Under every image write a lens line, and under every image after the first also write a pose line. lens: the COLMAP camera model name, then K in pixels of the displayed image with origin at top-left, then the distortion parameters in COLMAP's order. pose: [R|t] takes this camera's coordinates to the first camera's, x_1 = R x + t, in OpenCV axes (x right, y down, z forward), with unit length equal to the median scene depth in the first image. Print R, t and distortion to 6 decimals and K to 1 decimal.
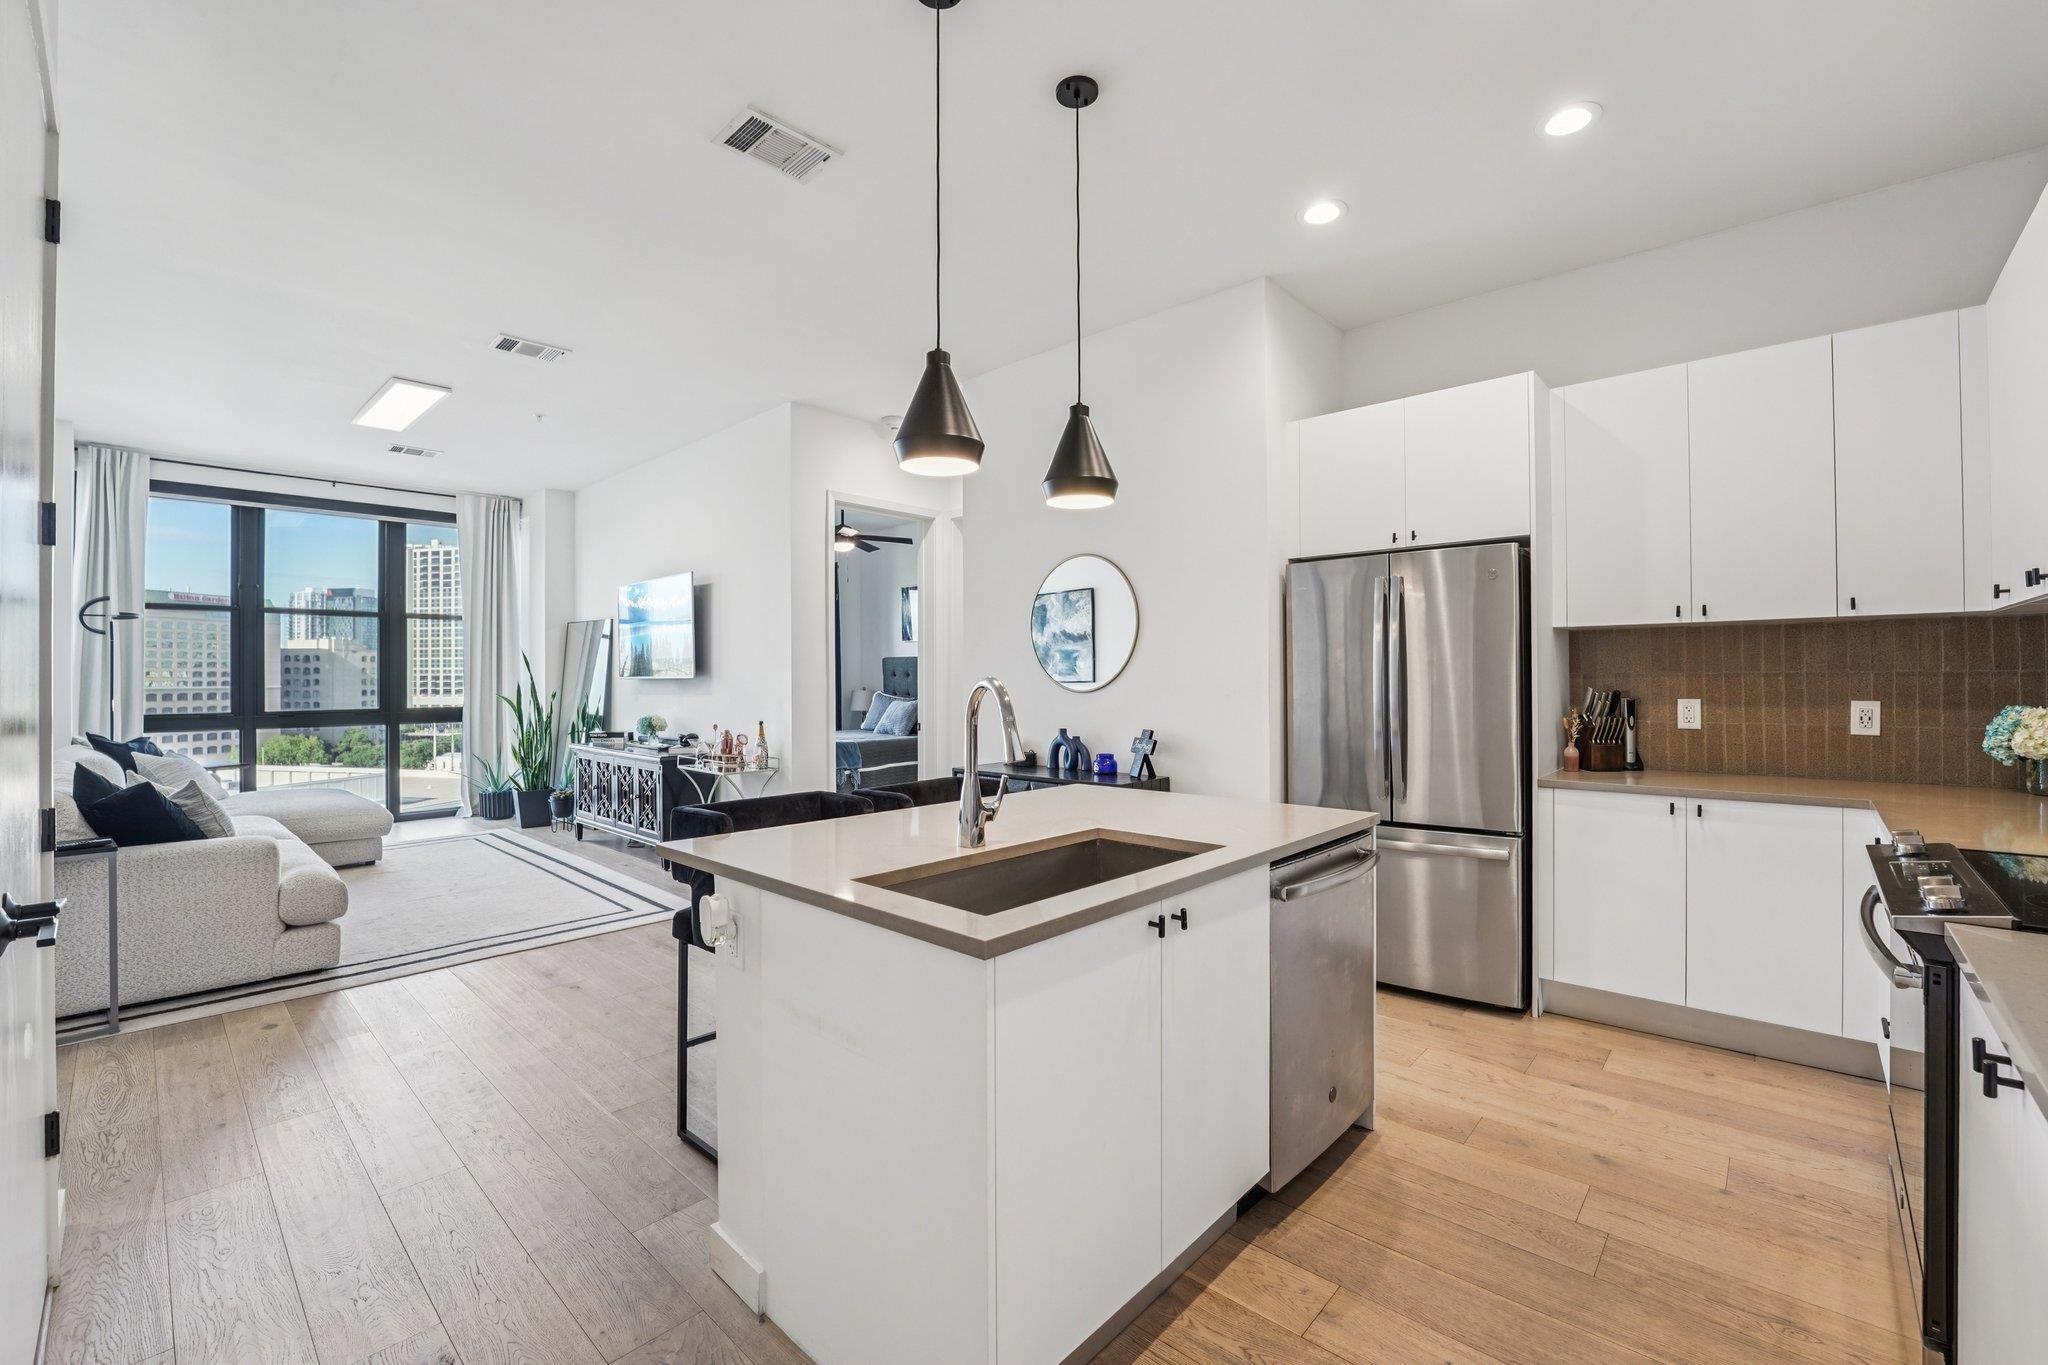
lens RADIAL K [[840.9, 0, 1020.4], [0, 840.9, 675.5], [0, 0, 1]] dist [-0.028550, 0.003192]
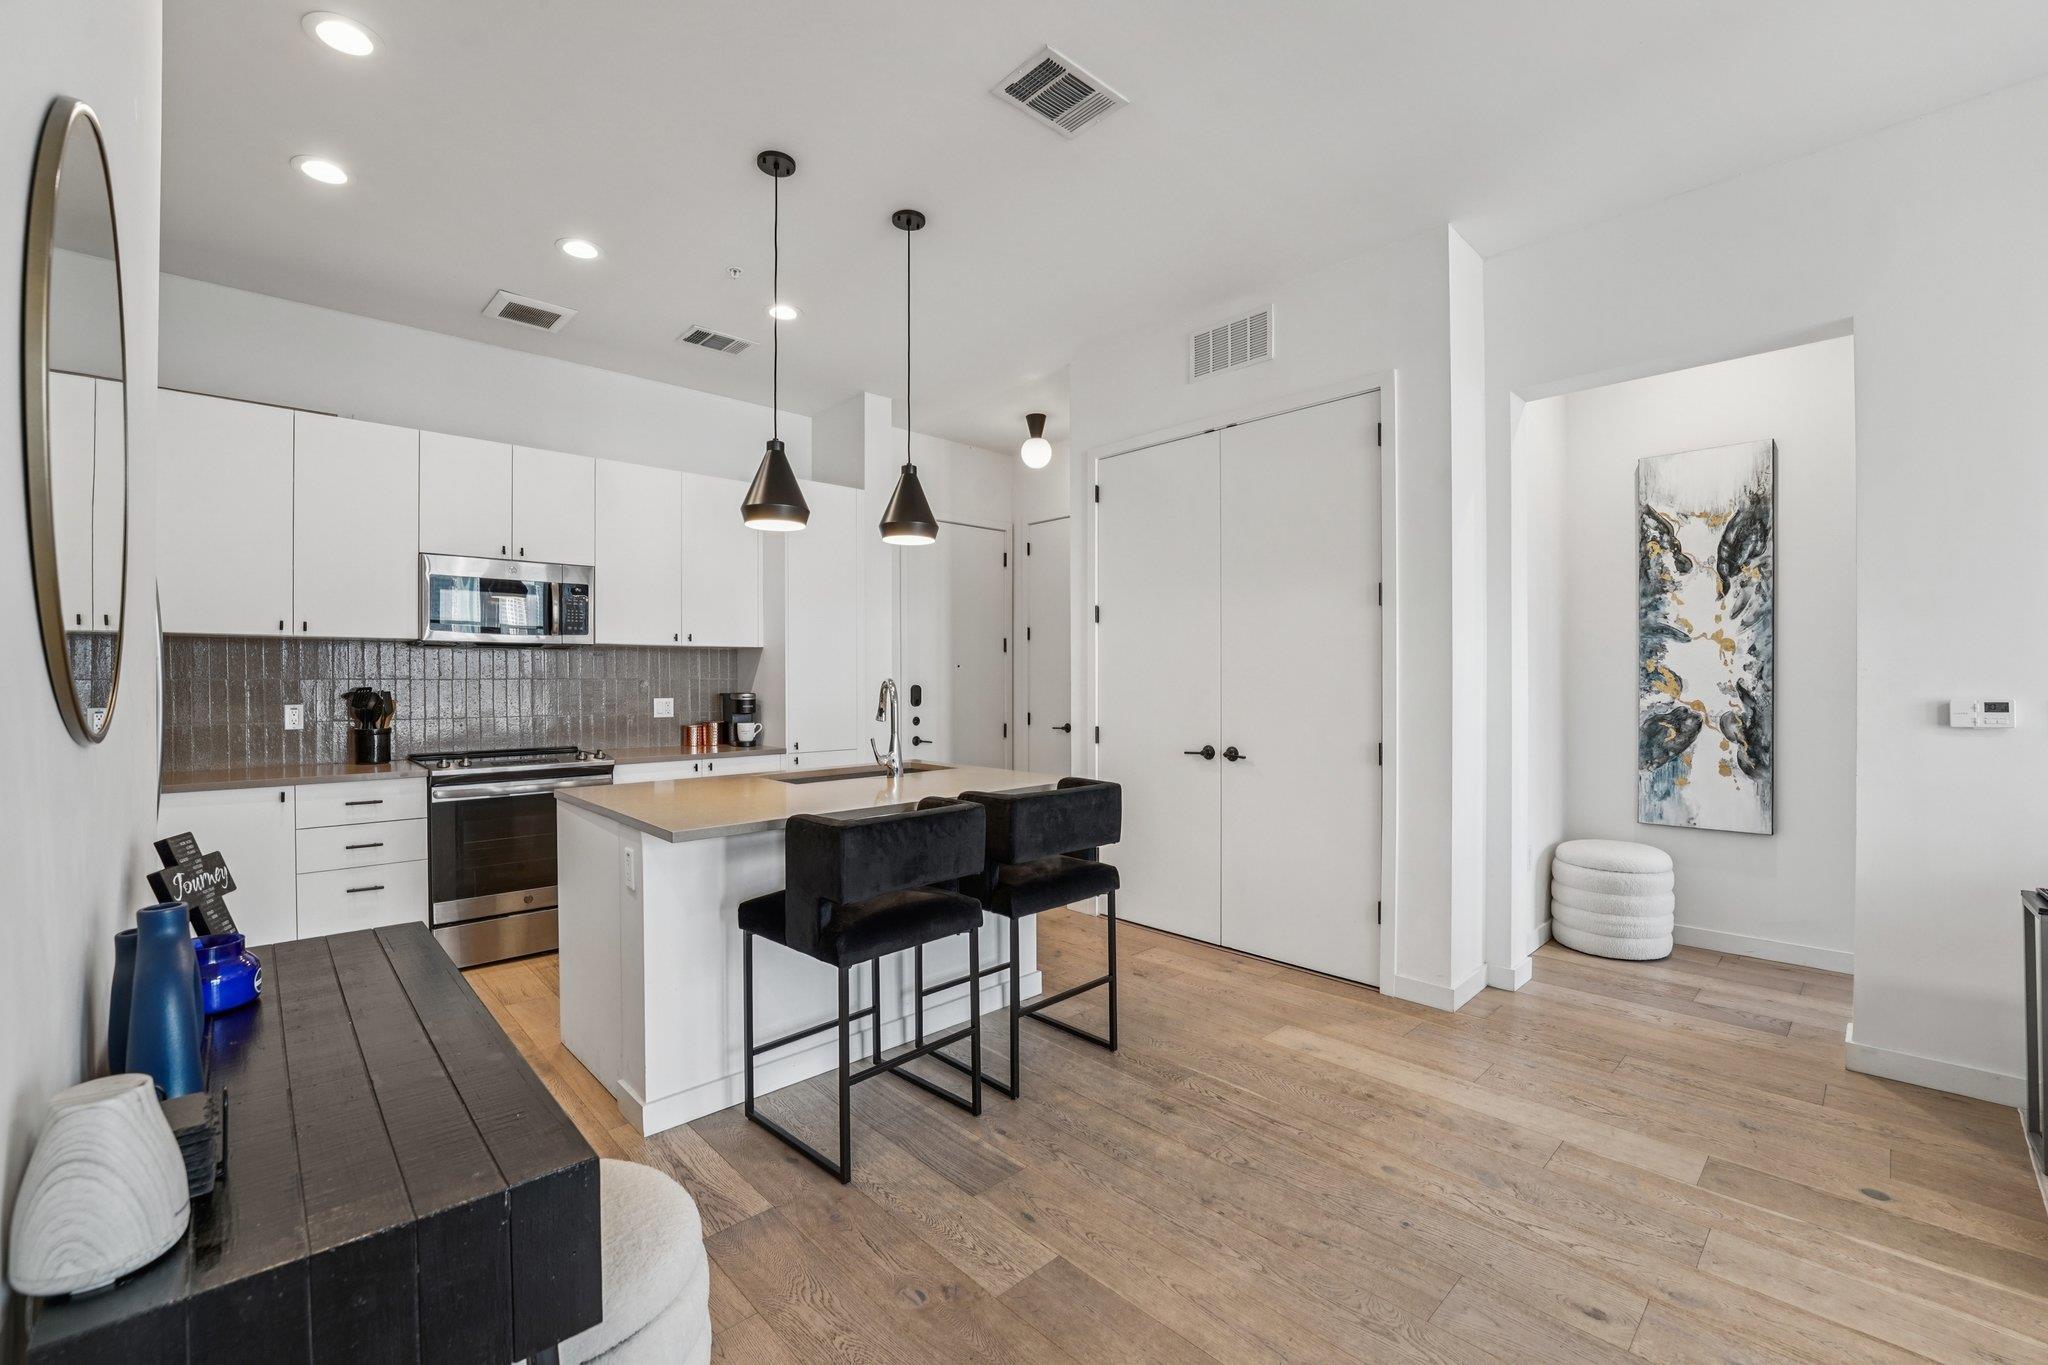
lens RADIAL K [[840.9, 0, 1015.1], [0, 840.9, 682.3], [0, 0, 1]] dist [-0.028550, 0.003192]
pose [[-0.997841, 0.008973, 0.065067, -0.136511], [0.008957, 0.999960, -0.000544, 0.004368], [-0.065069, 0.000040, -0.997881, 0.874686]]
